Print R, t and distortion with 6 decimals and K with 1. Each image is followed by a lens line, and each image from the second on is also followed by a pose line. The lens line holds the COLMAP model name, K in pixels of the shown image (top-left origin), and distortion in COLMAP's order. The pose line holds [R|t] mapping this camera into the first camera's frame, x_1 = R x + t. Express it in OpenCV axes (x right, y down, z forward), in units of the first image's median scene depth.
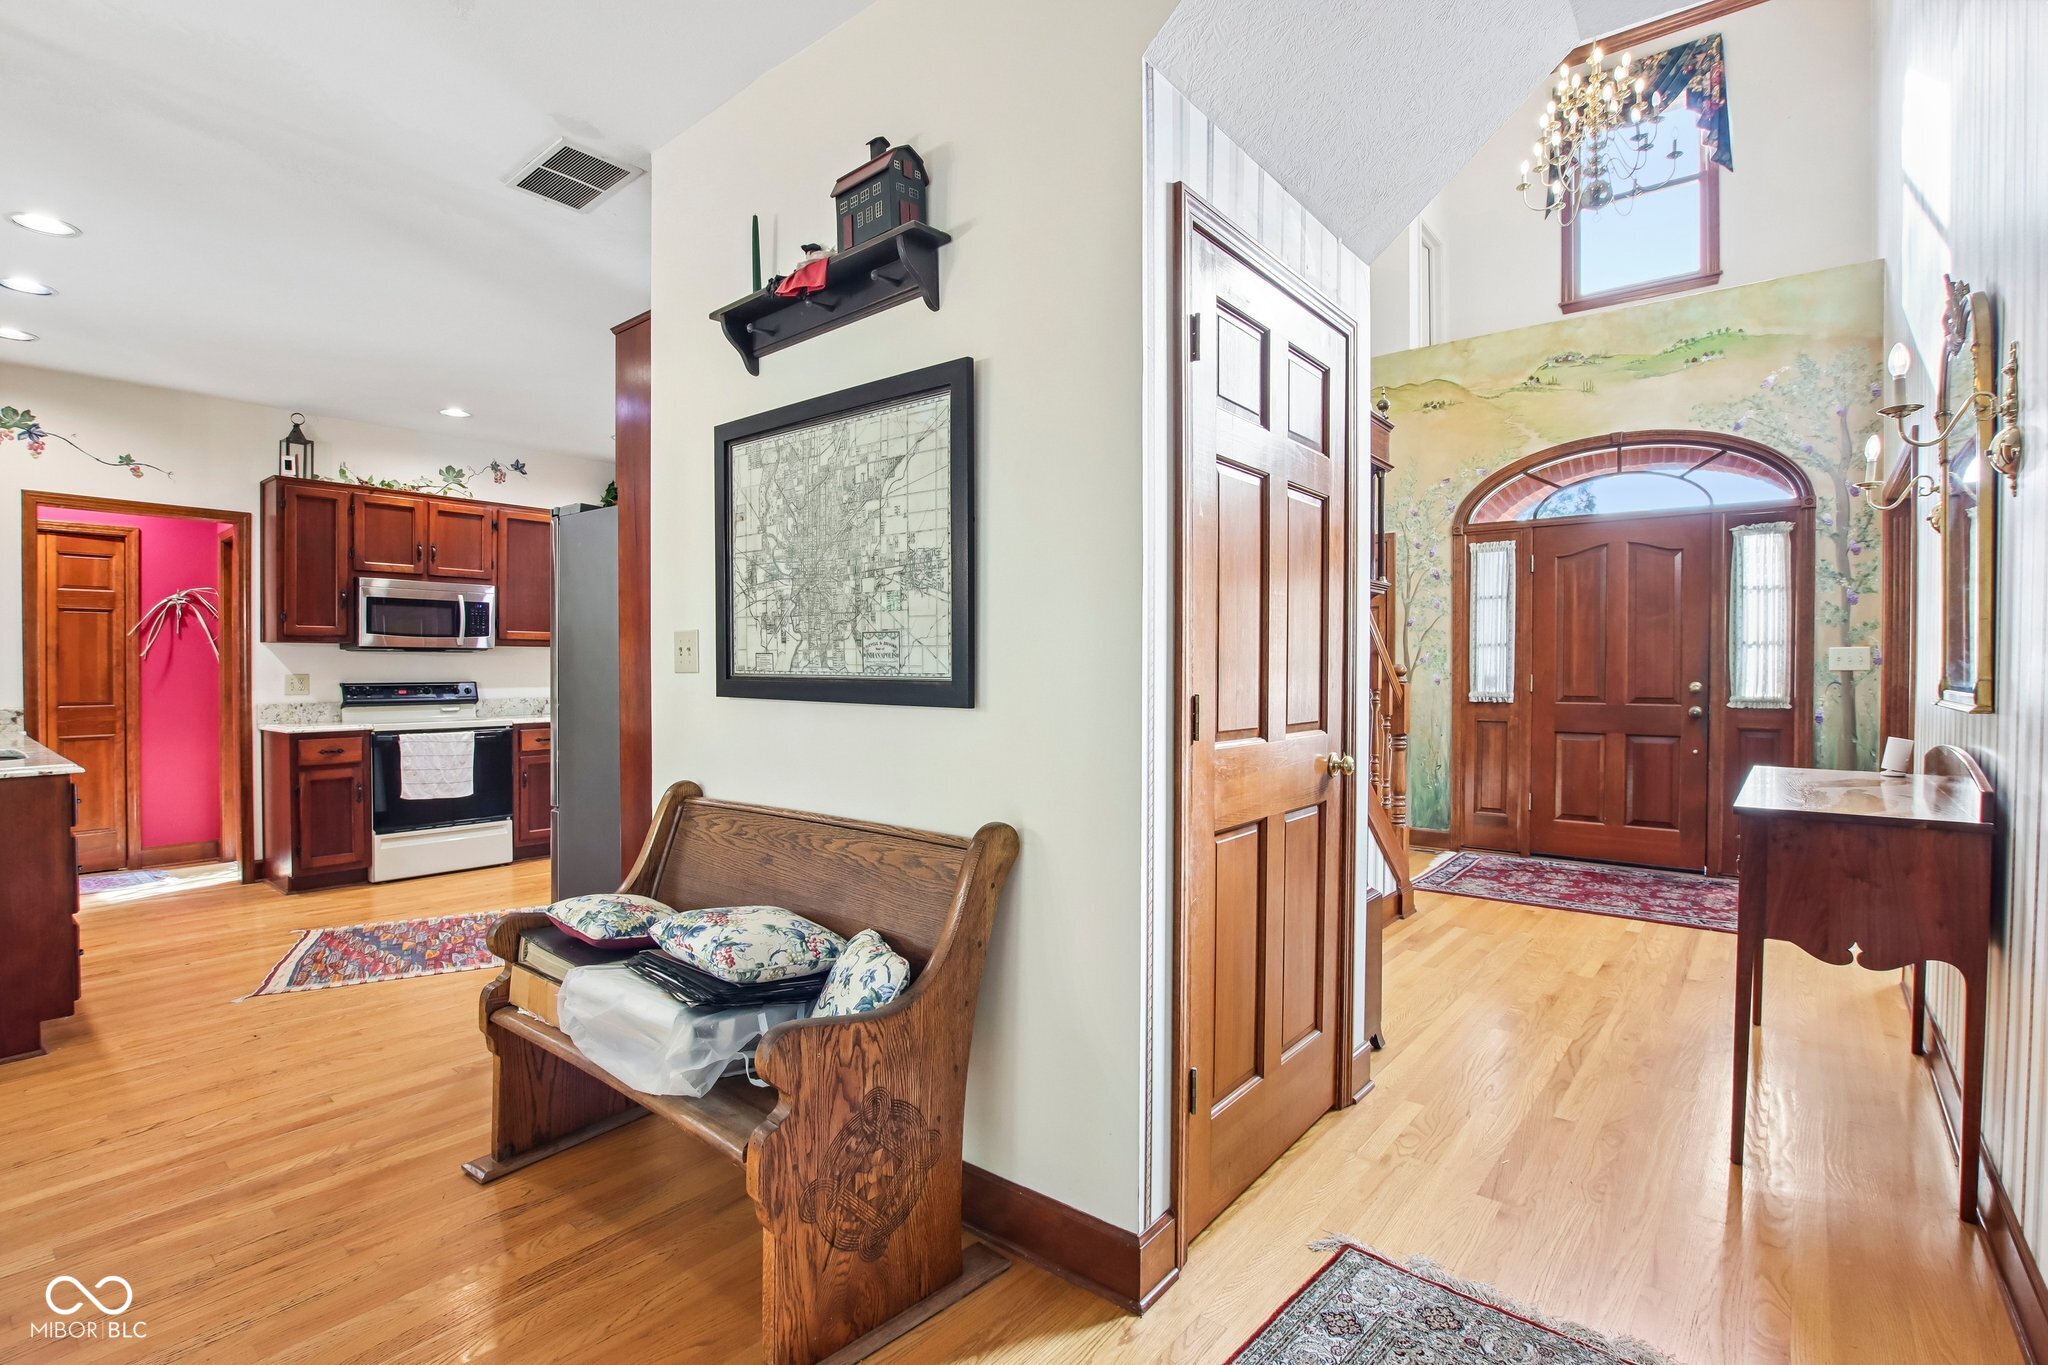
lens RADIAL K [[970.3, 0, 1031.0], [0, 970.3, 687.9], [0, 0, 1]] dist [-0.040373, 0.008930]
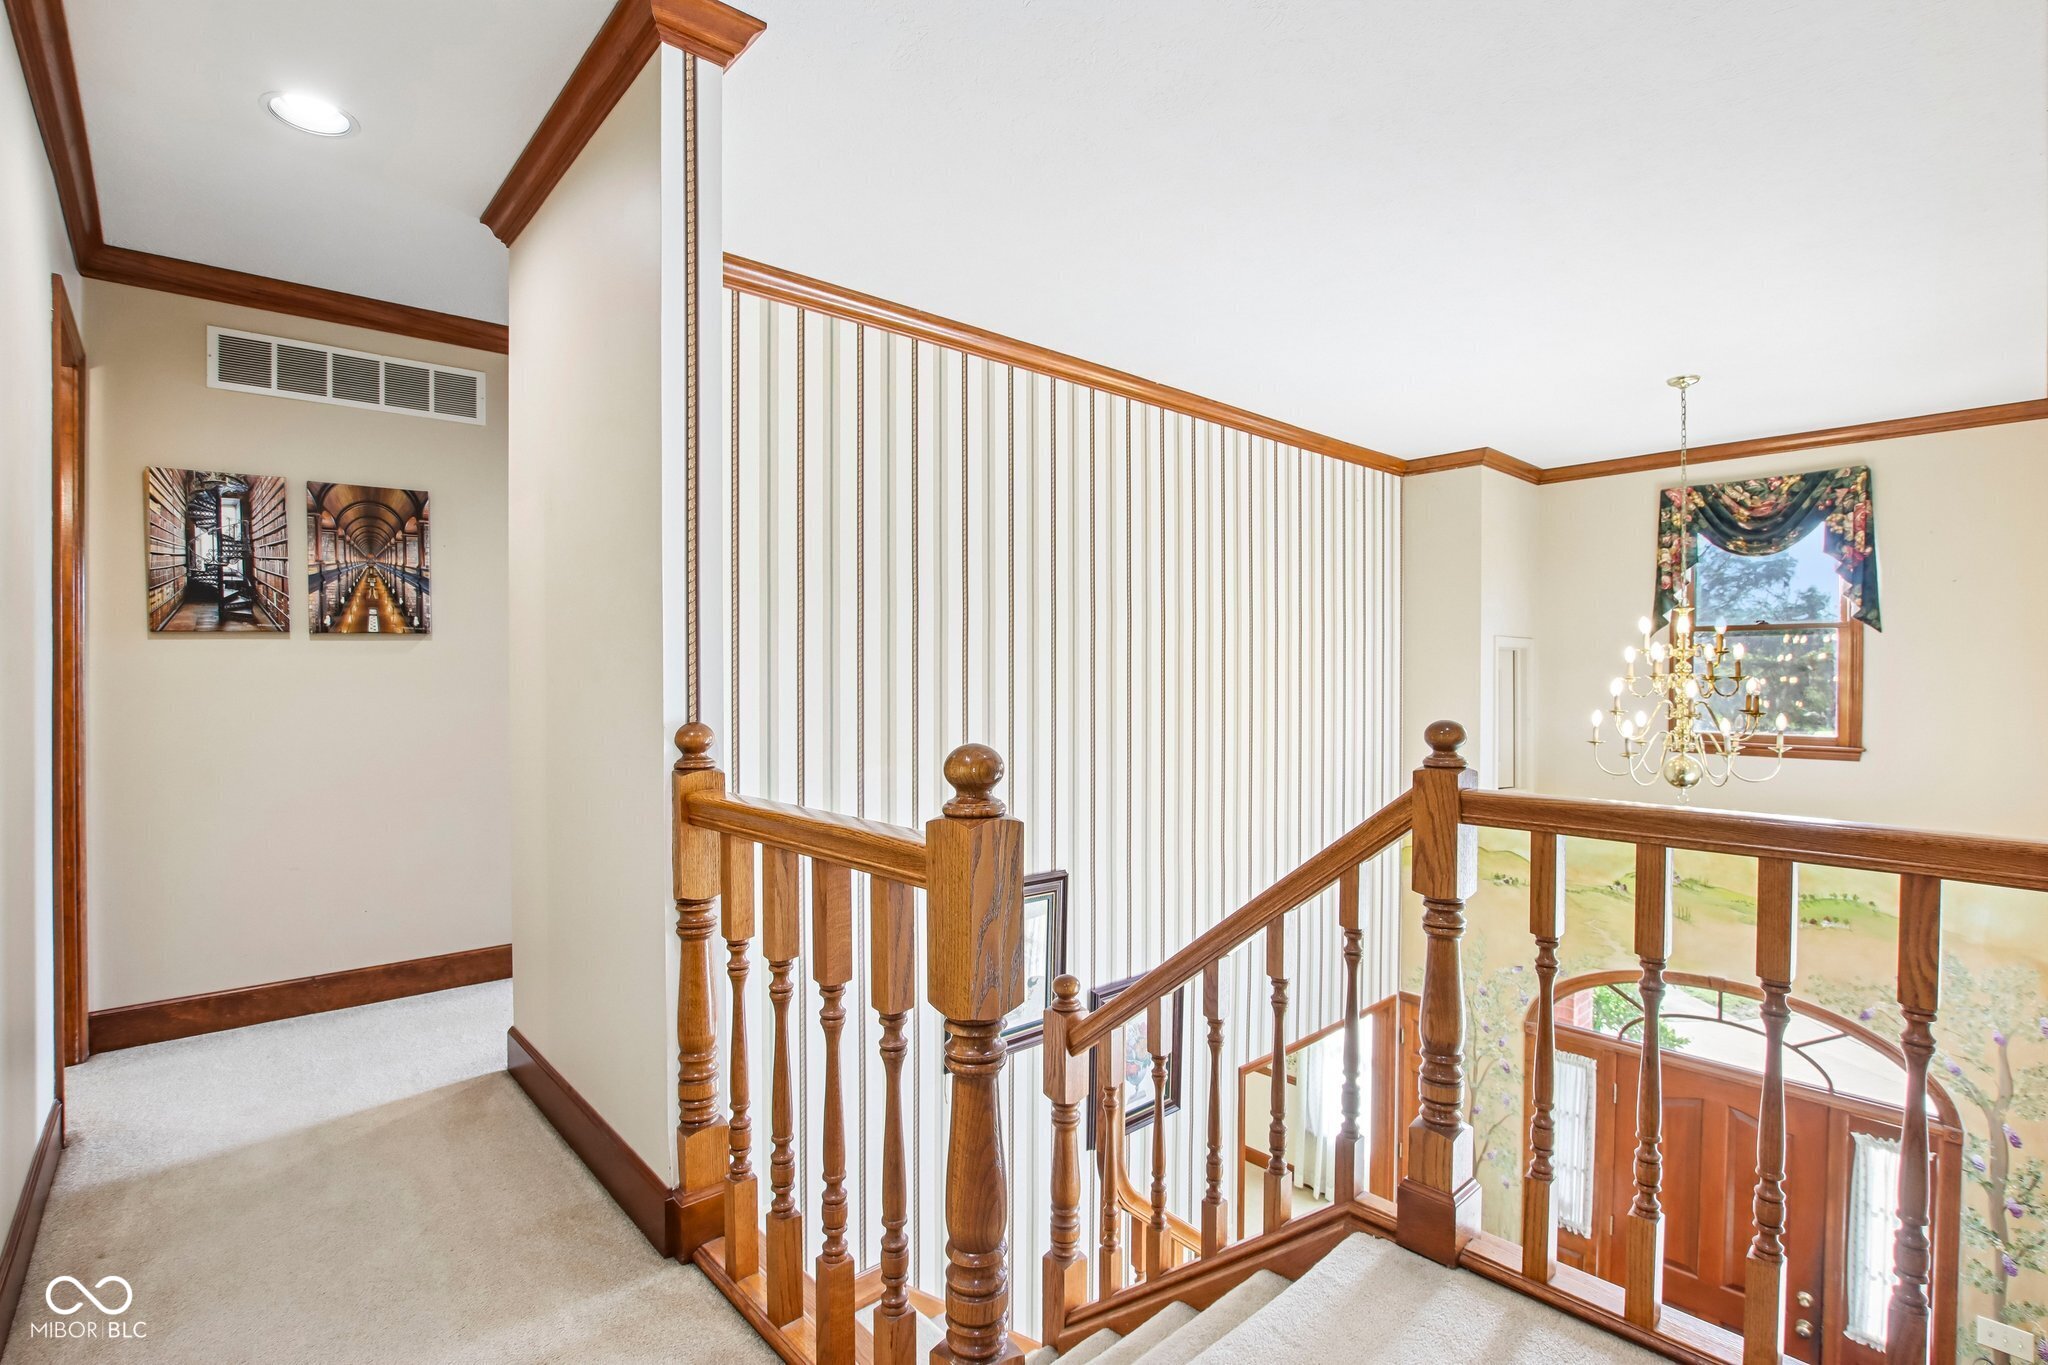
lens RADIAL K [[970.3, 0, 1011.7], [0, 970.3, 683.4], [0, 0, 1]] dist [-0.040373, 0.008930]
pose [[0.986215, 0.000687, -0.165468, 0.125306], [-0.001672, 0.999982, -0.005819, -0.528016], [0.165461, 0.006015, 0.986198, 0.043886]]
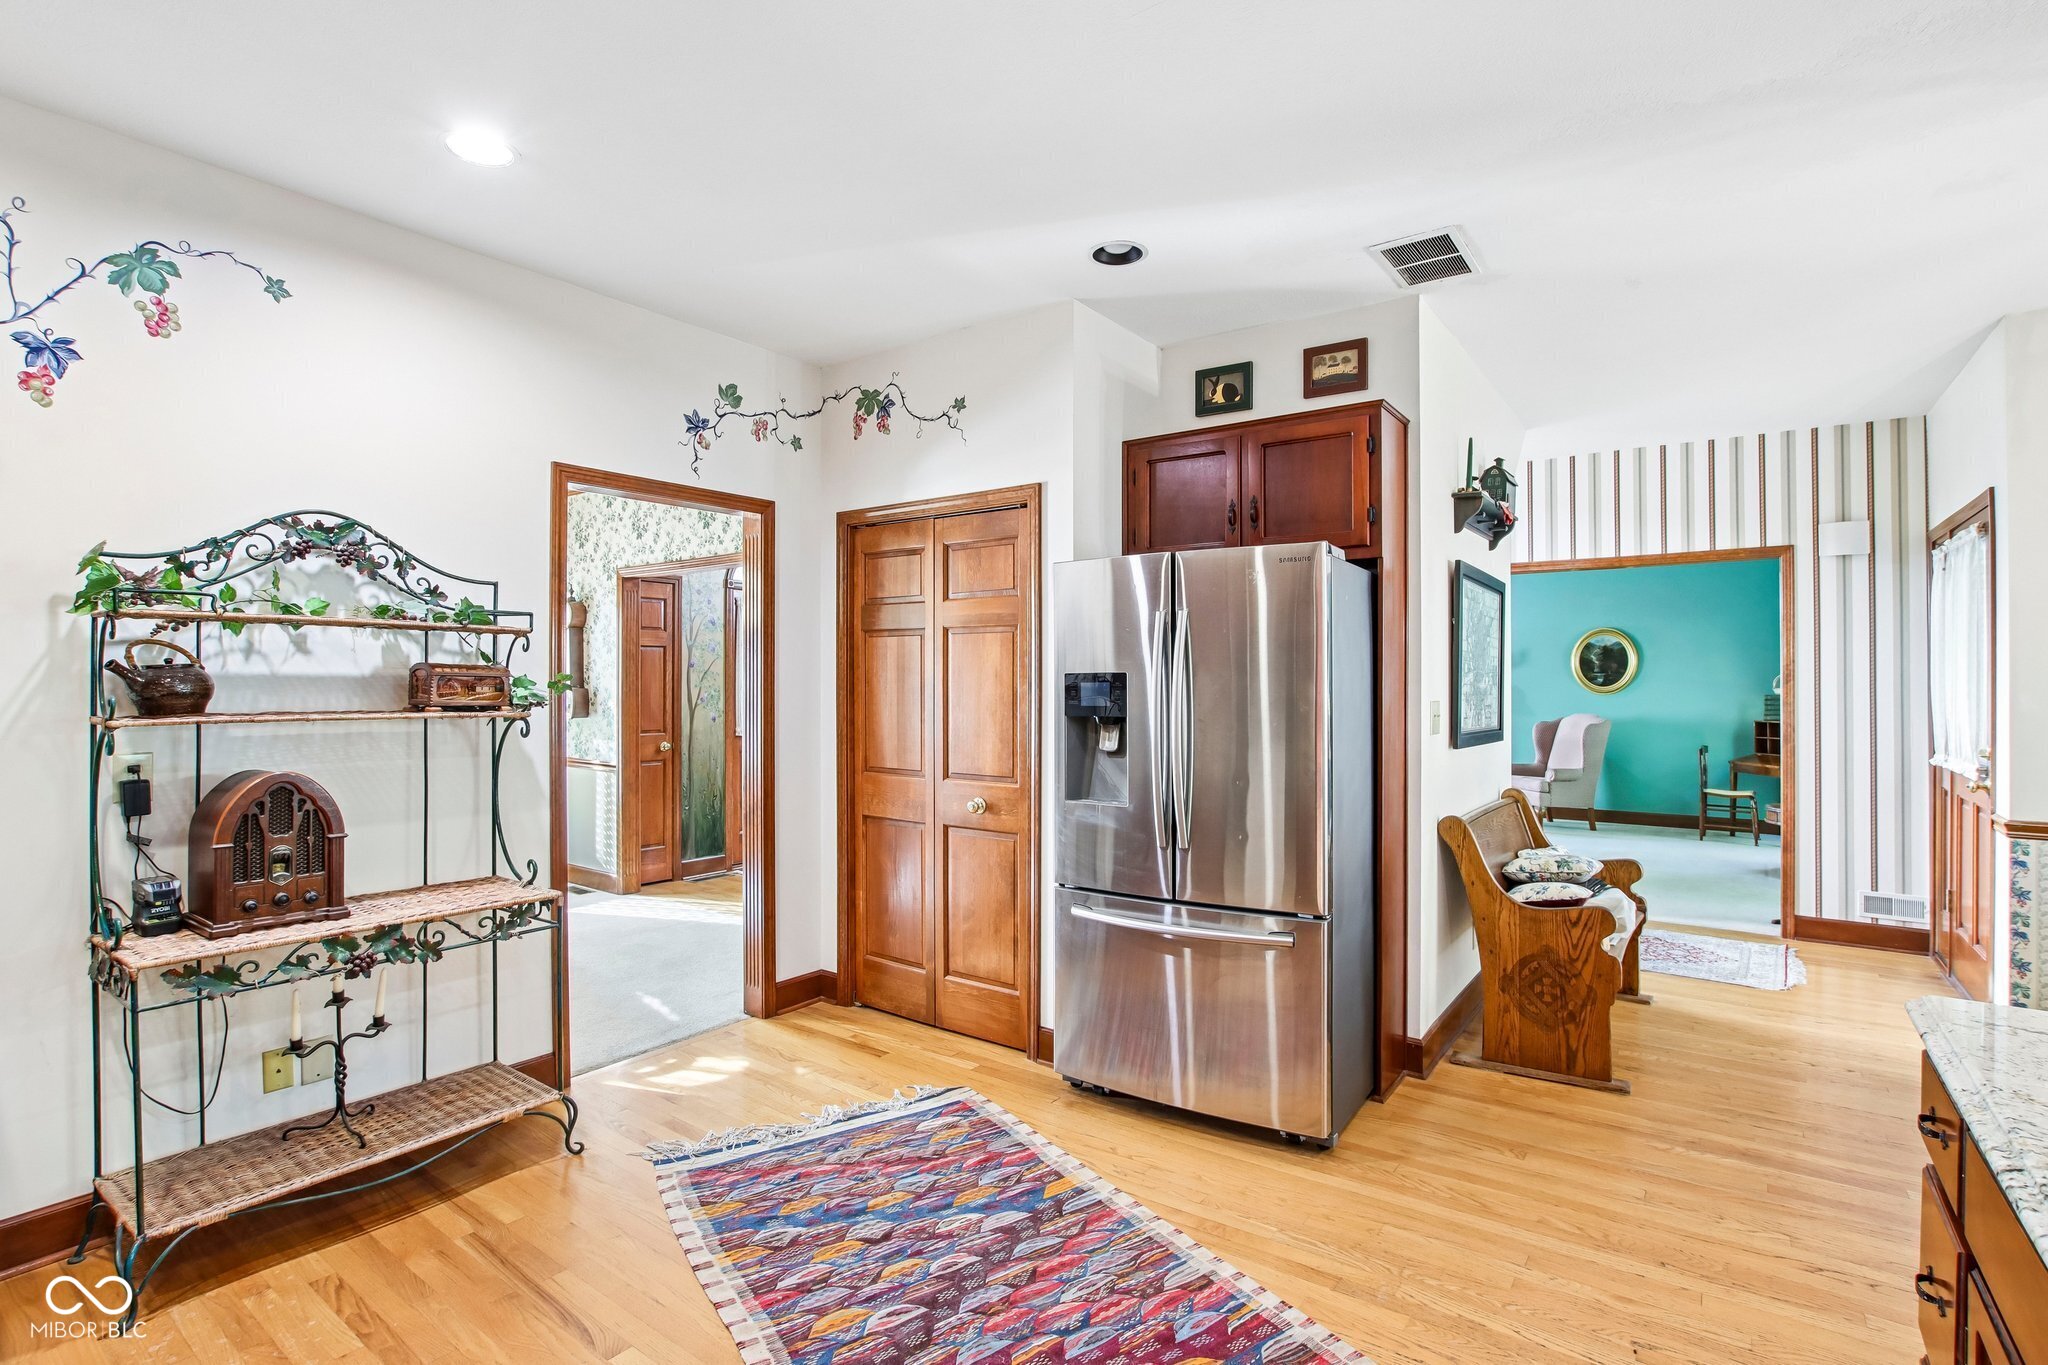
lens RADIAL K [[970.3, 0, 1027.2], [0, 970.3, 690.9], [0, 0, 1]] dist [-0.040373, 0.008930]
pose [[-0.060938, -0.004066, 0.998133, -0.785295], [0.014698, 0.999880, 0.004971, -0.042881], [-0.998033, 0.014973, -0.060871, 0.795526]]
